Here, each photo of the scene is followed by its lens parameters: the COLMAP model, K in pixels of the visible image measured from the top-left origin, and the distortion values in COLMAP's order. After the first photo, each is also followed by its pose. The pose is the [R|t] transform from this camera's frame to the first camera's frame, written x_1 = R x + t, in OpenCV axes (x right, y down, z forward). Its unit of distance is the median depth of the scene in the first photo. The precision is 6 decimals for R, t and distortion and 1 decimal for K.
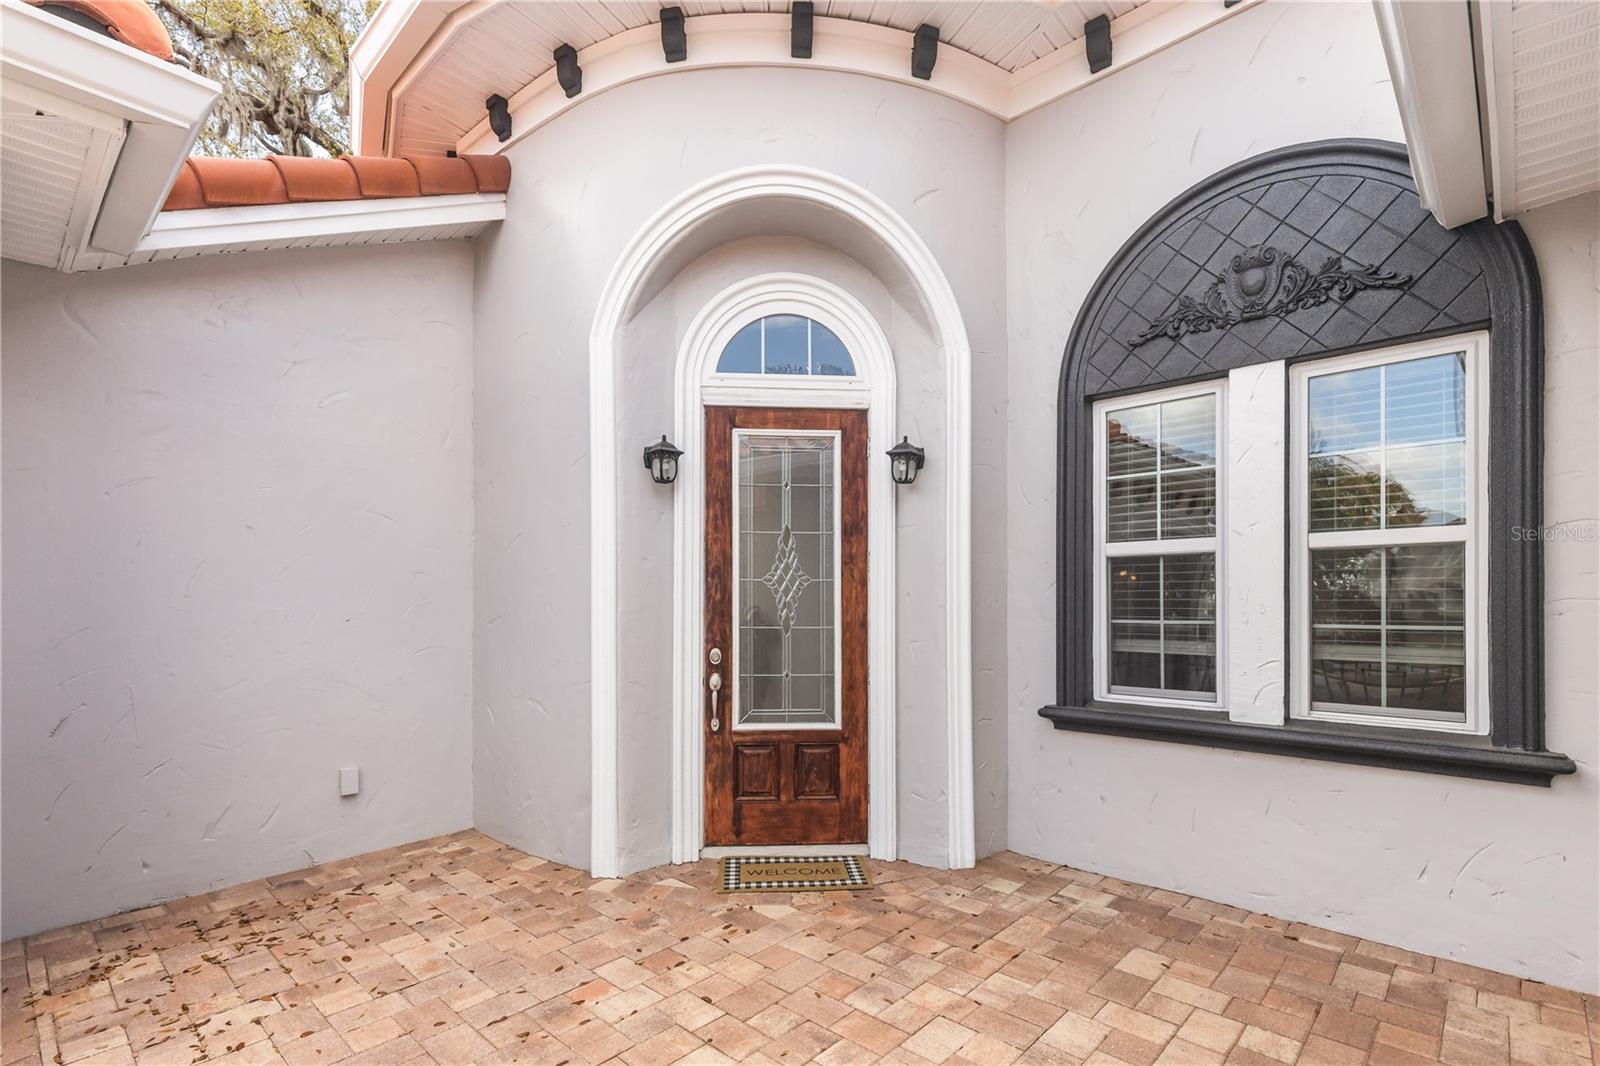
lens RADIAL K [[761.1, 0, 793.6], [0, 761.1, 602.0], [0, 0, 1]] dist [0.002602, 0.000202]
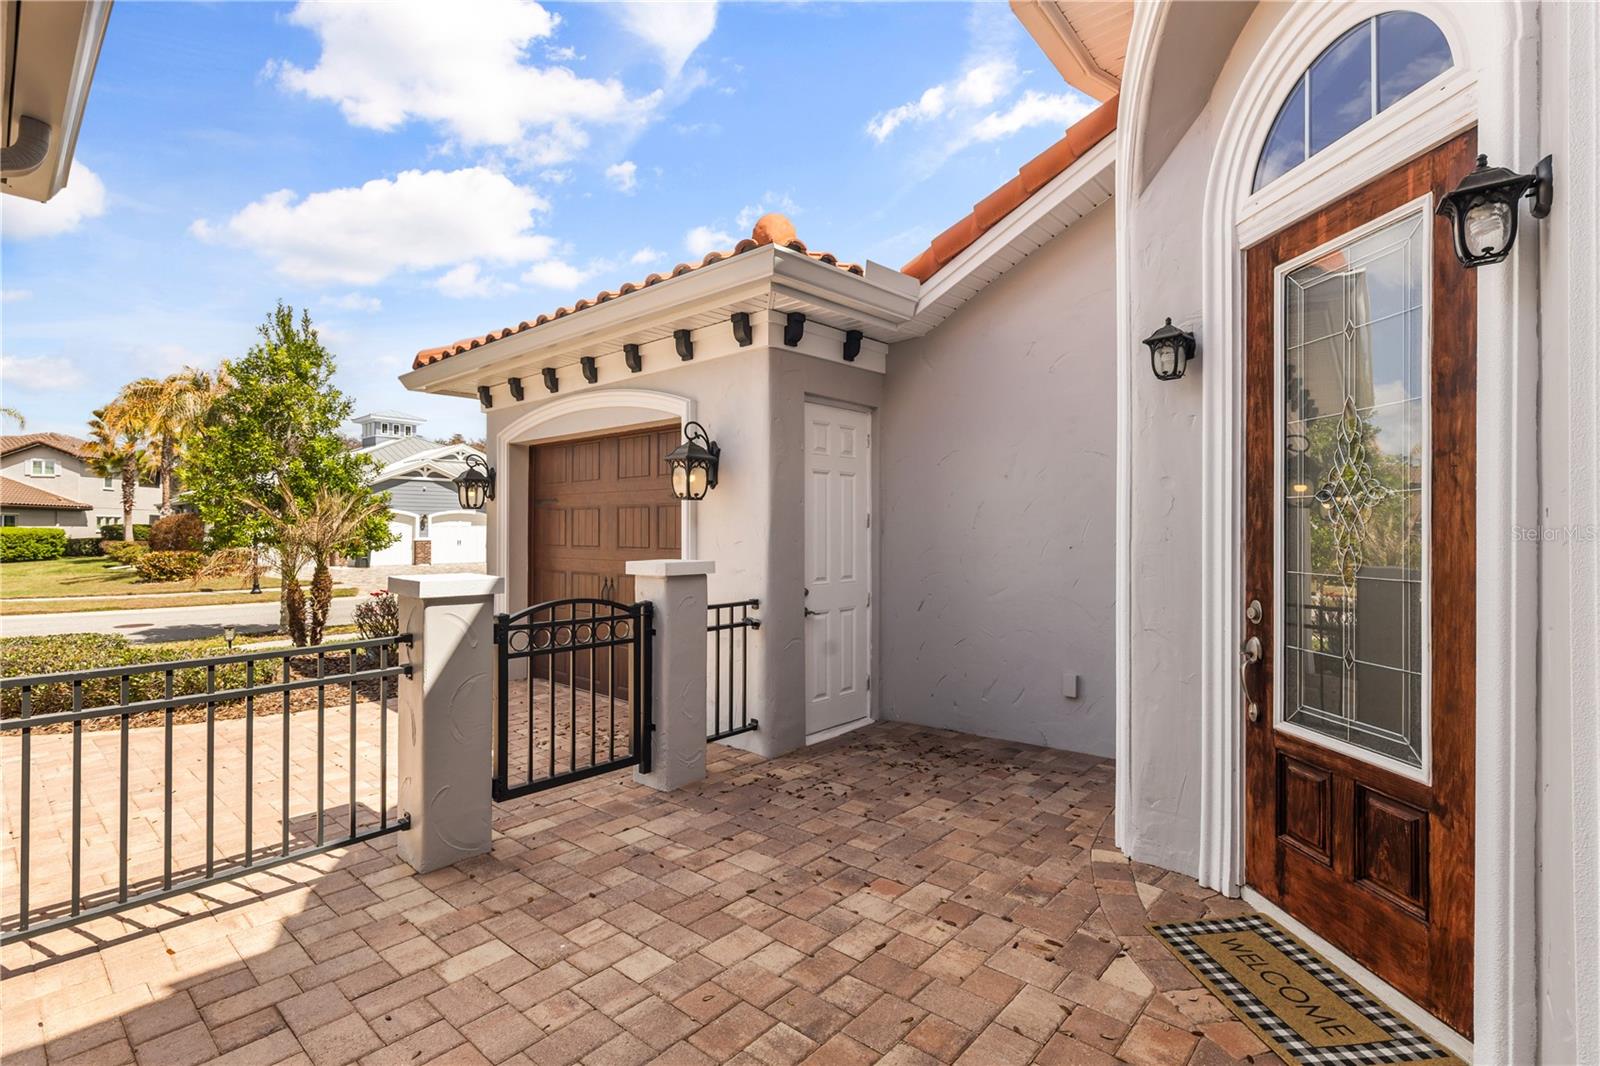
lens RADIAL K [[728.5, 0, 807.2], [0, 728.5, 529.6], [0, 0, 1]] dist [0.001683, -0.000037]
pose [[0.040491, -0.002230, -0.999177, 0.531493], [0.002670, 0.999994, -0.002123, -0.001957], [0.999176, -0.002581, 0.040496, 0.573945]]
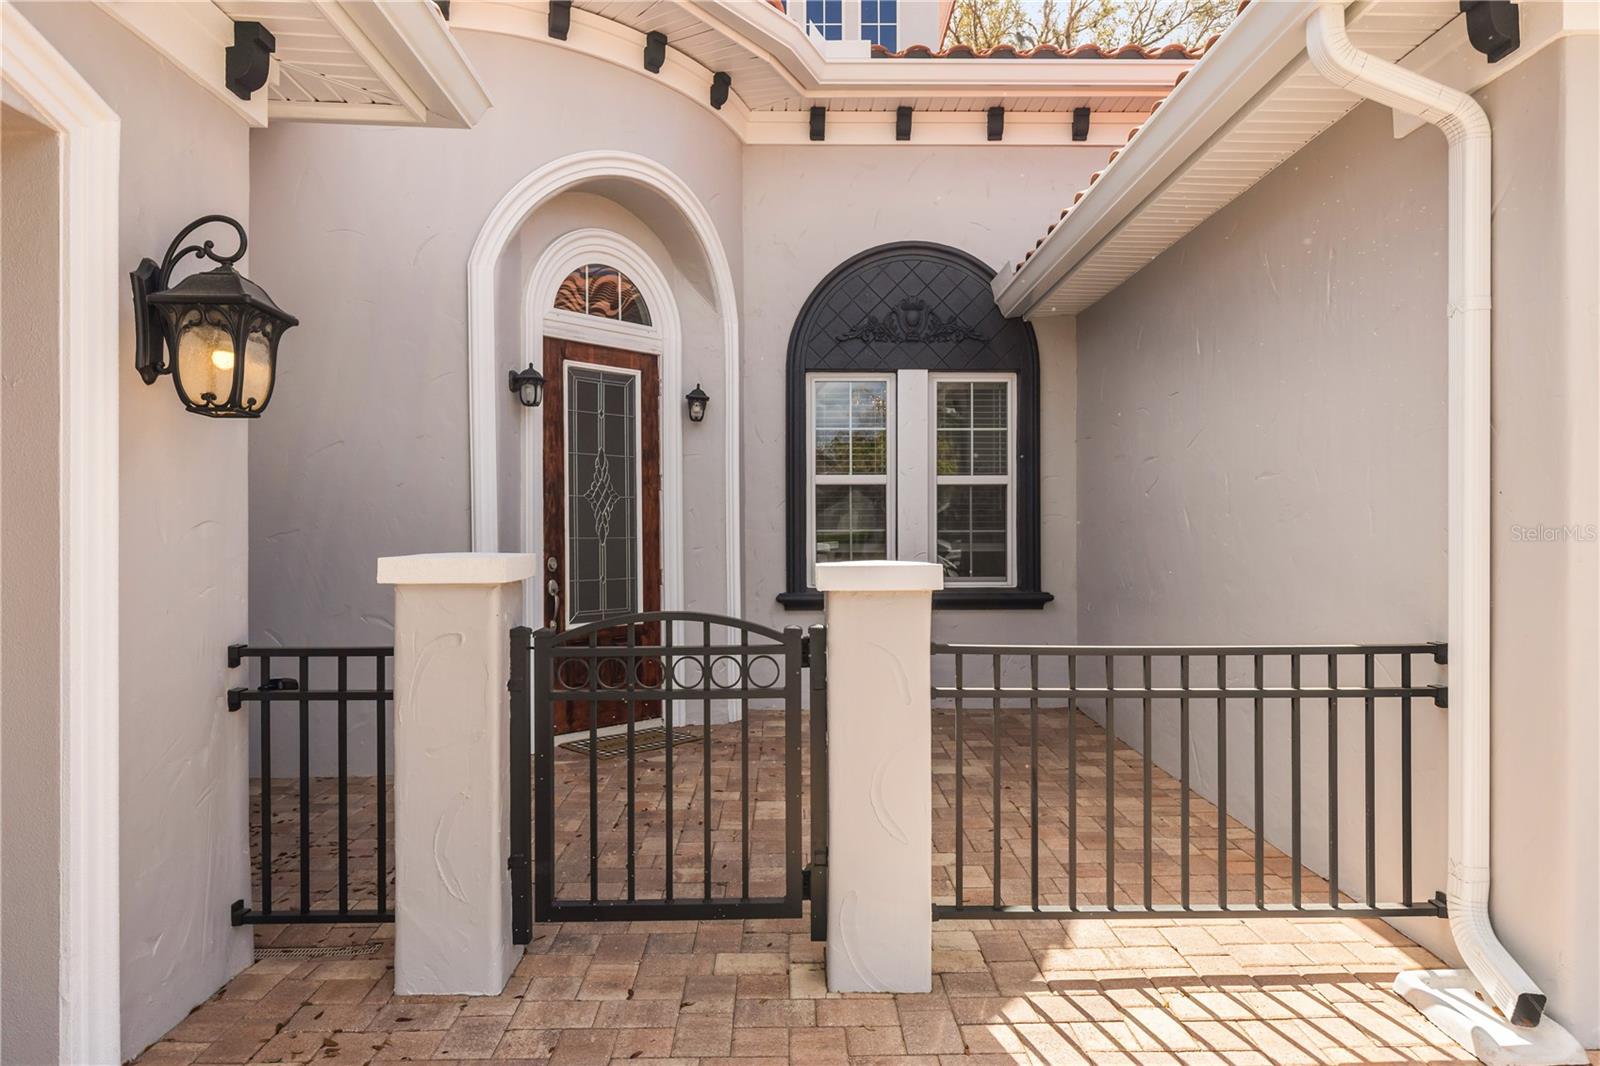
lens RADIAL K [[1047.4, 0, 800.0], [0, 1047.4, 533.0], [0, 0, 1]] dist [0.000335, -0.000152]
pose [[0.711135, -0.004922, 0.703038, -0.914677], [0.002345, 0.999987, 0.004628, 0.019631], [-0.703052, -0.001642, 0.711137, -0.332702]]
